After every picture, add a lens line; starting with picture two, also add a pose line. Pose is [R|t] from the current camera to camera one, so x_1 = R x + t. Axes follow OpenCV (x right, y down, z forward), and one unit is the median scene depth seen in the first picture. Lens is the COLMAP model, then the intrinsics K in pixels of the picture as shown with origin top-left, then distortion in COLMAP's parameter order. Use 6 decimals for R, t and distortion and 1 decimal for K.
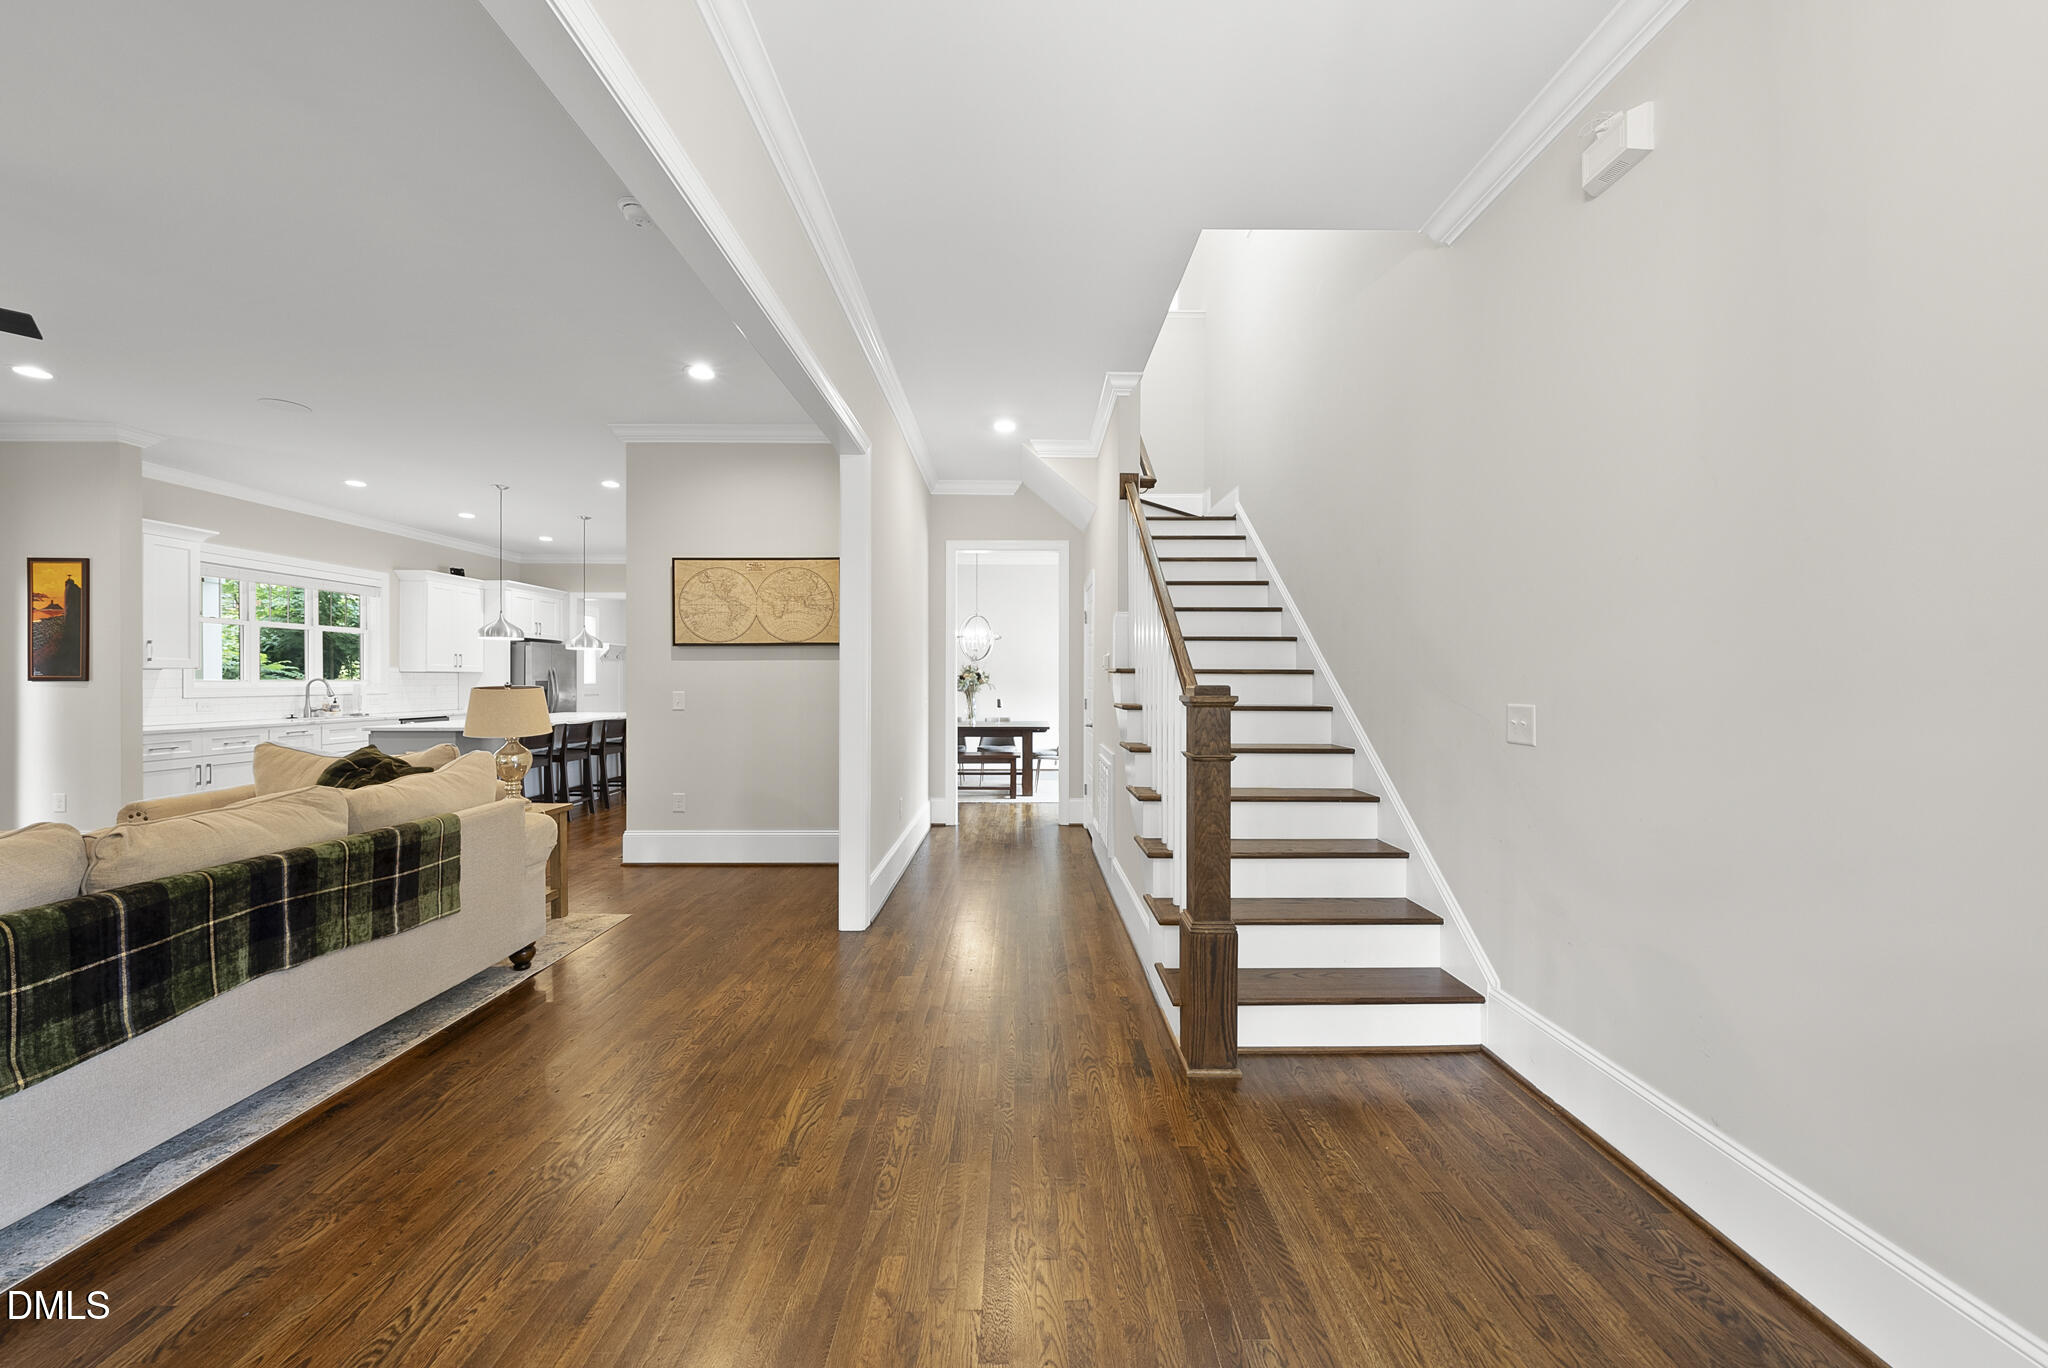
lens RADIAL K [[697.4, 0, 1008.7], [0, 697.4, 680.4], [0, 0, 1]] dist [-0.001018, 0.000697]
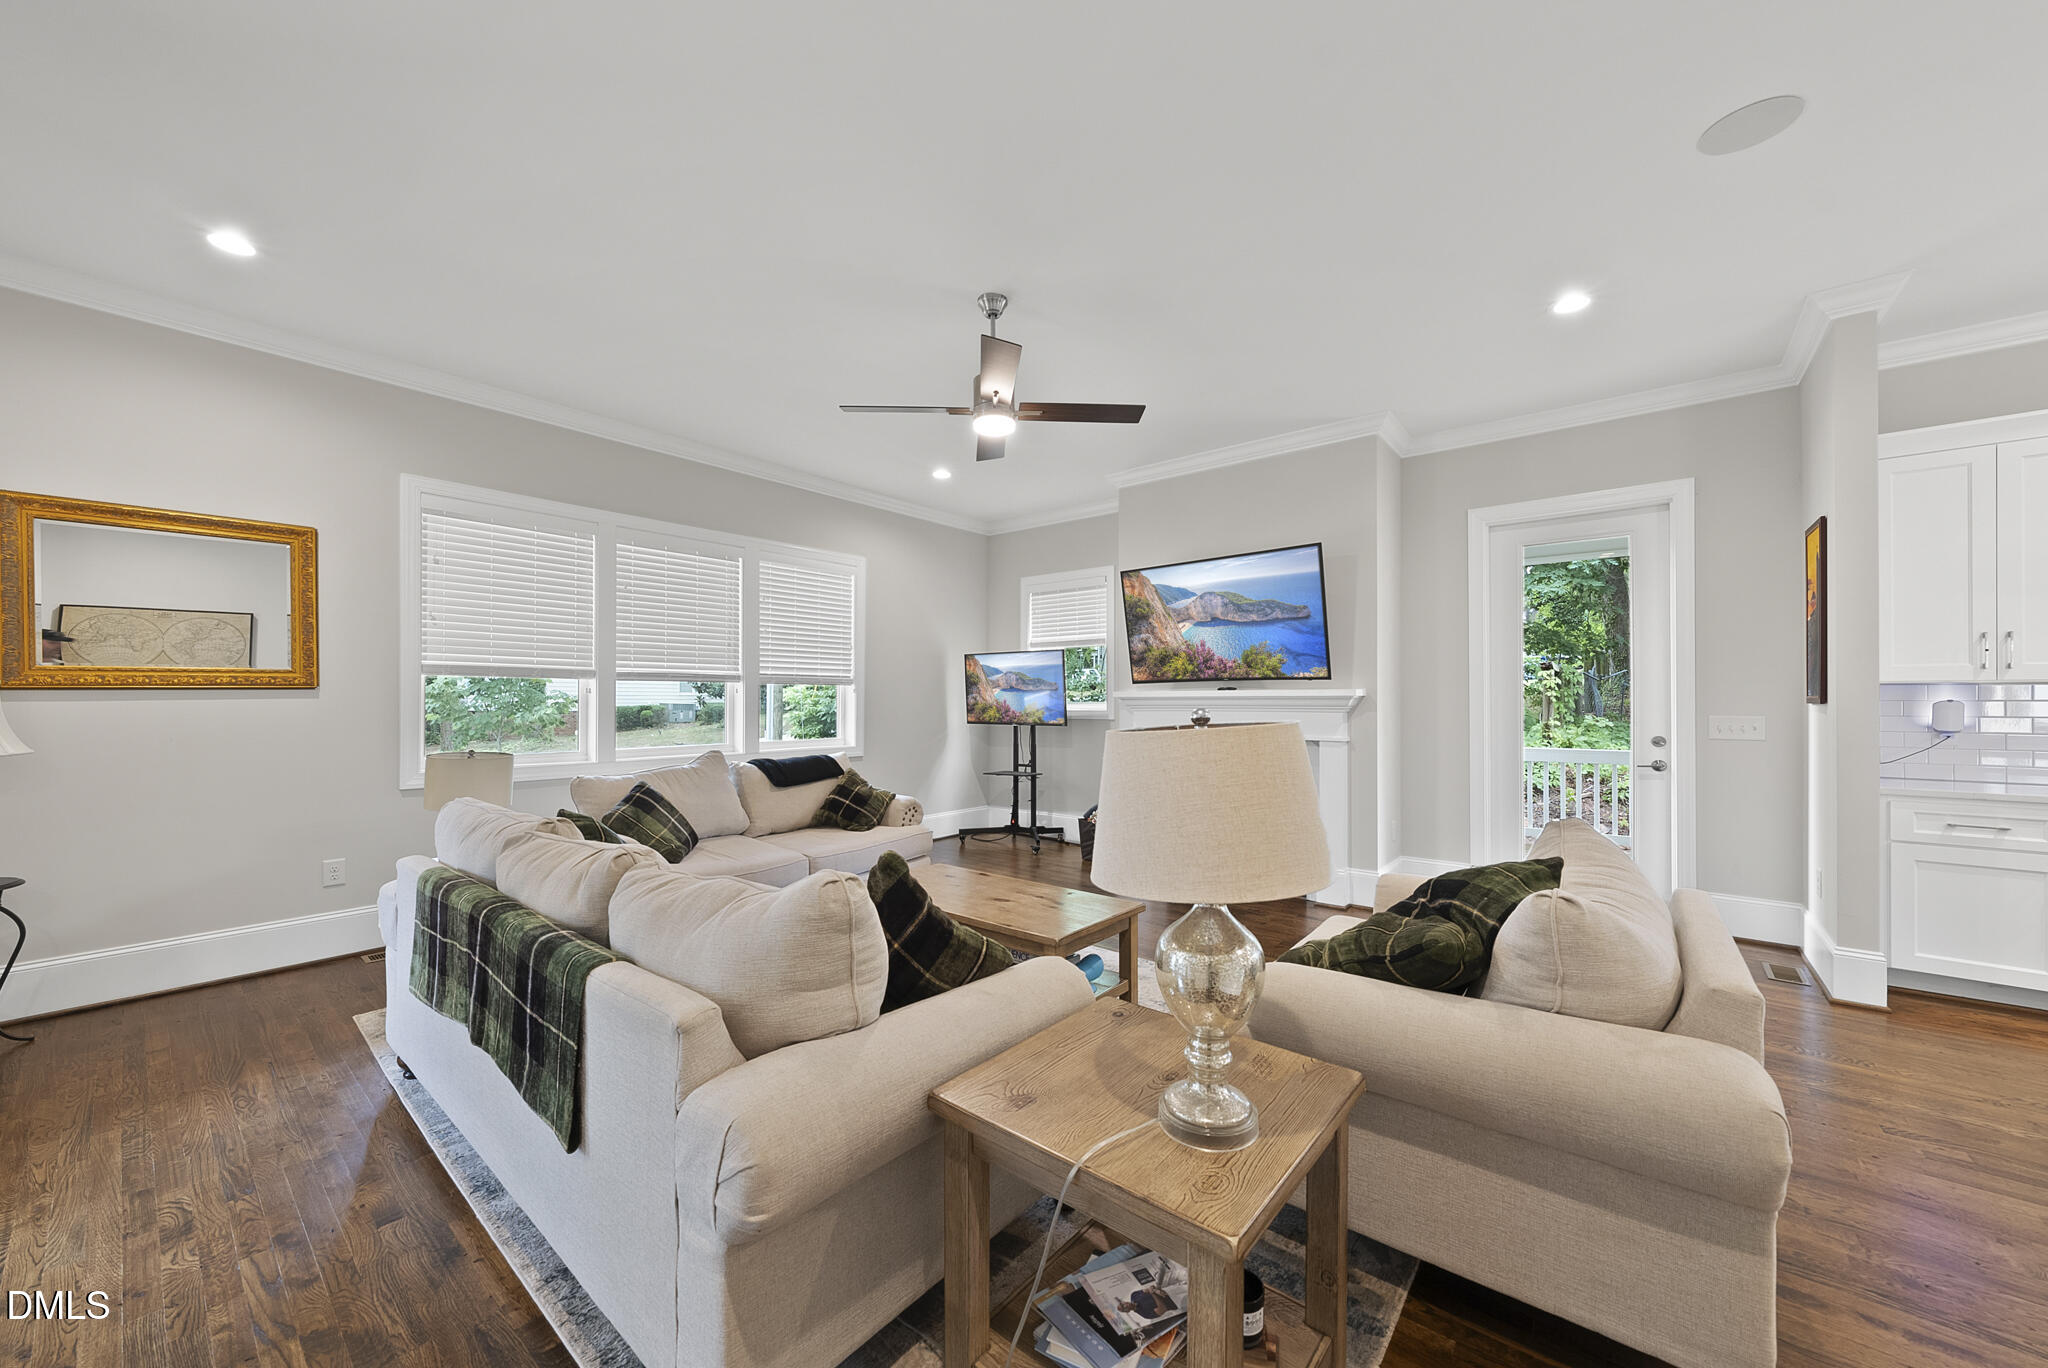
lens RADIAL K [[738.3, 0, 1000.4], [0, 738.3, 706.6], [0, 0, 1]] dist [-0.000644, -0.000140]
pose [[-0.622357, 0.003991, -0.782723, -0.531209], [-0.001428, 0.999980, 0.006234, 0.000462], [0.782732, 0.004998, -0.622339, 1.498153]]
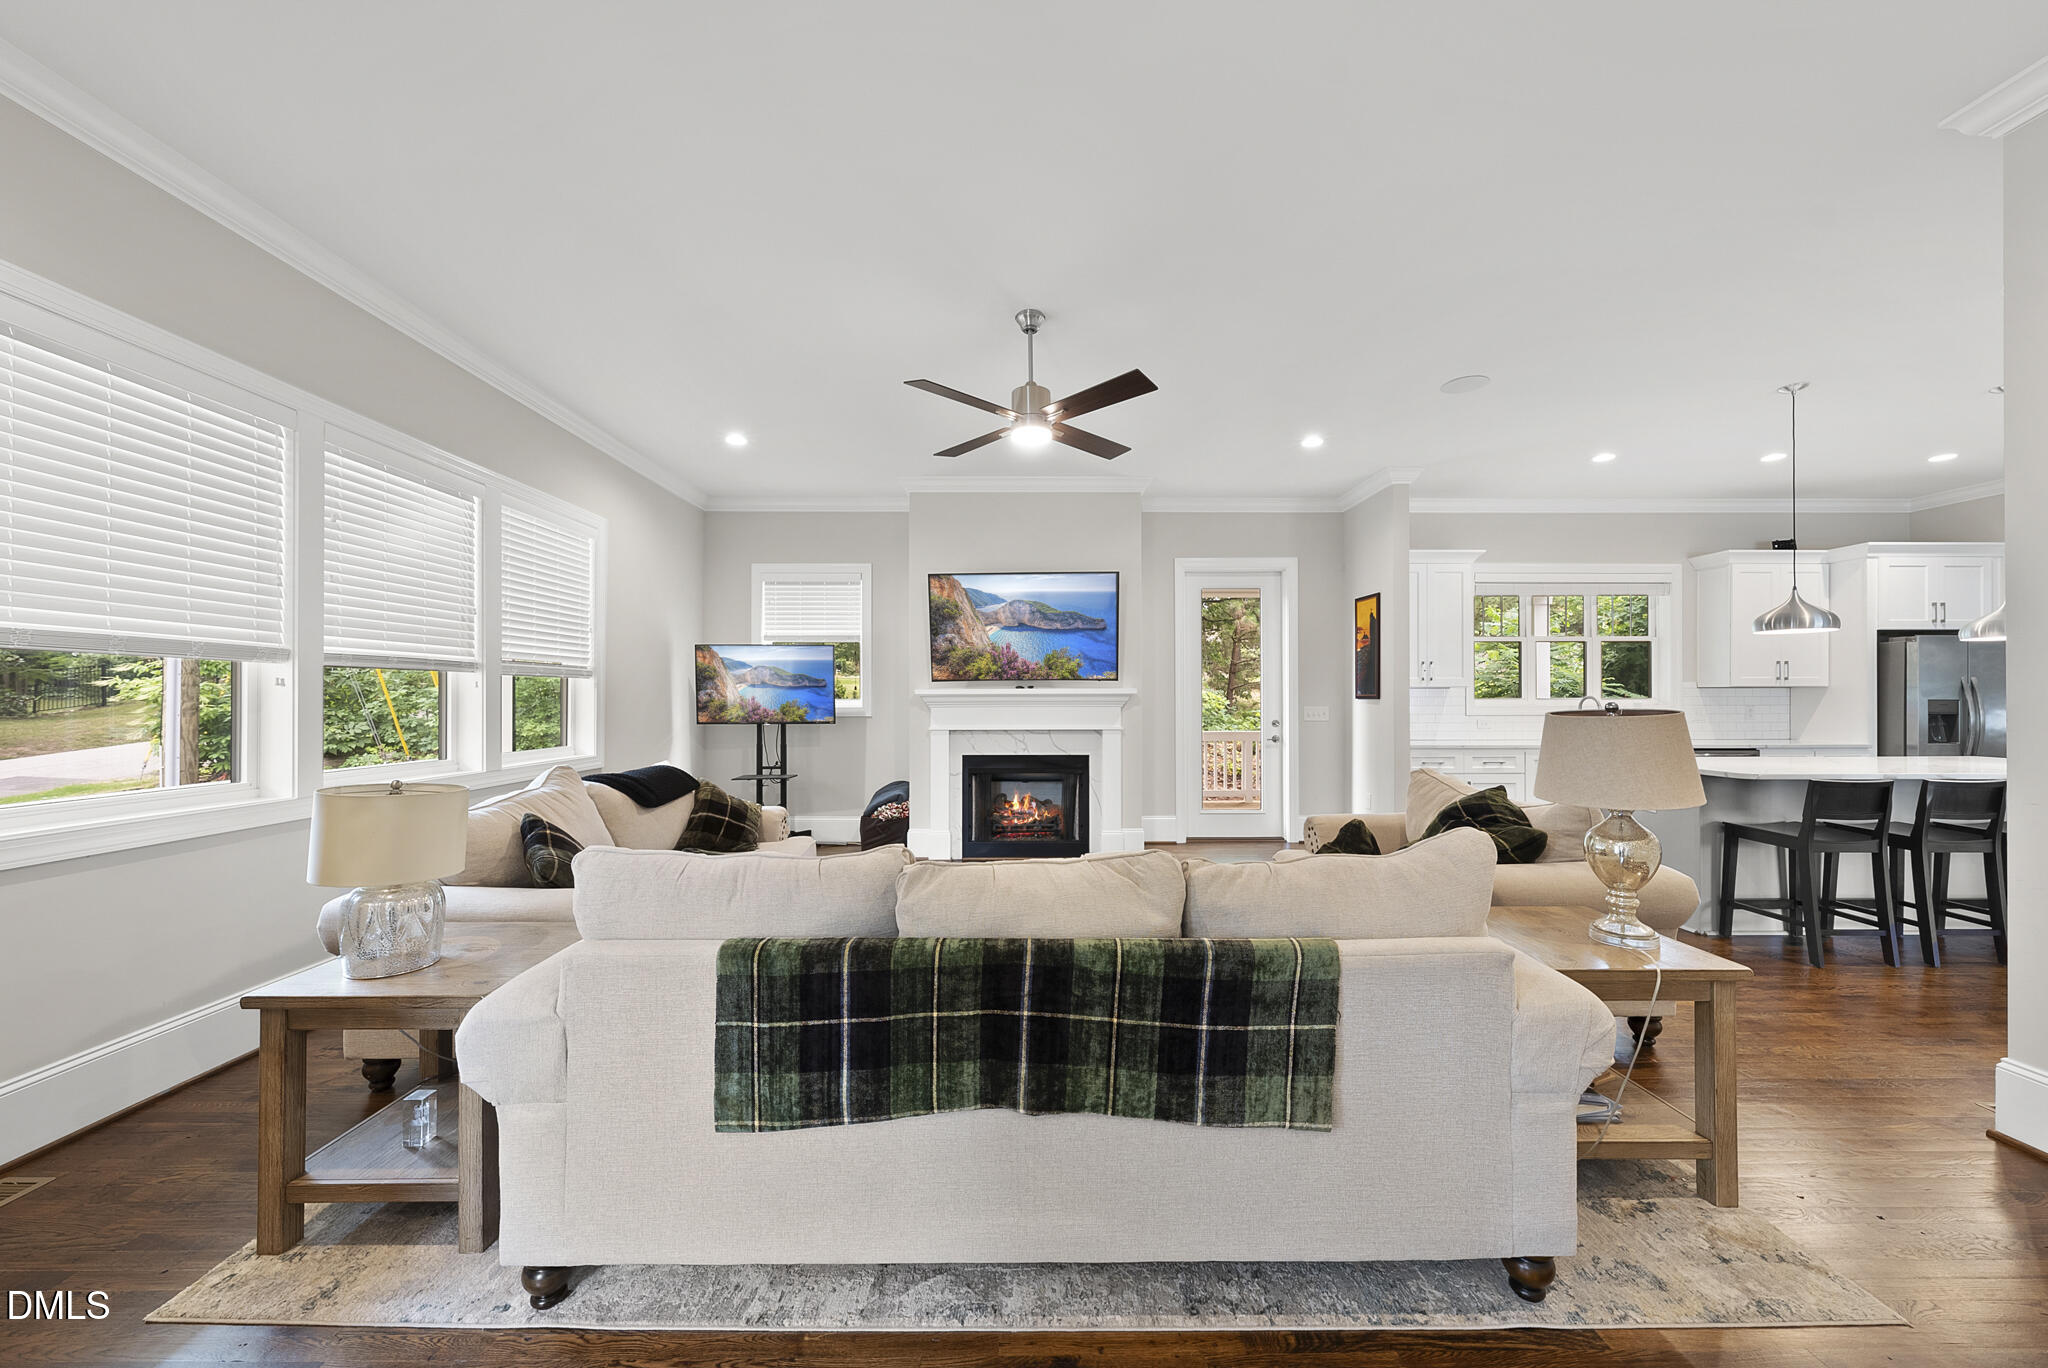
lens RADIAL K [[738.3, 0, 1050.6], [0, 738.3, 687.9], [0, 0, 1]] dist [-0.000644, -0.000140]
pose [[0.027760, -0.013438, -0.999524, -0.222260], [-0.000281, 0.999909, -0.013451, -0.002314], [0.999615, 0.000654, 0.027754, 0.773993]]
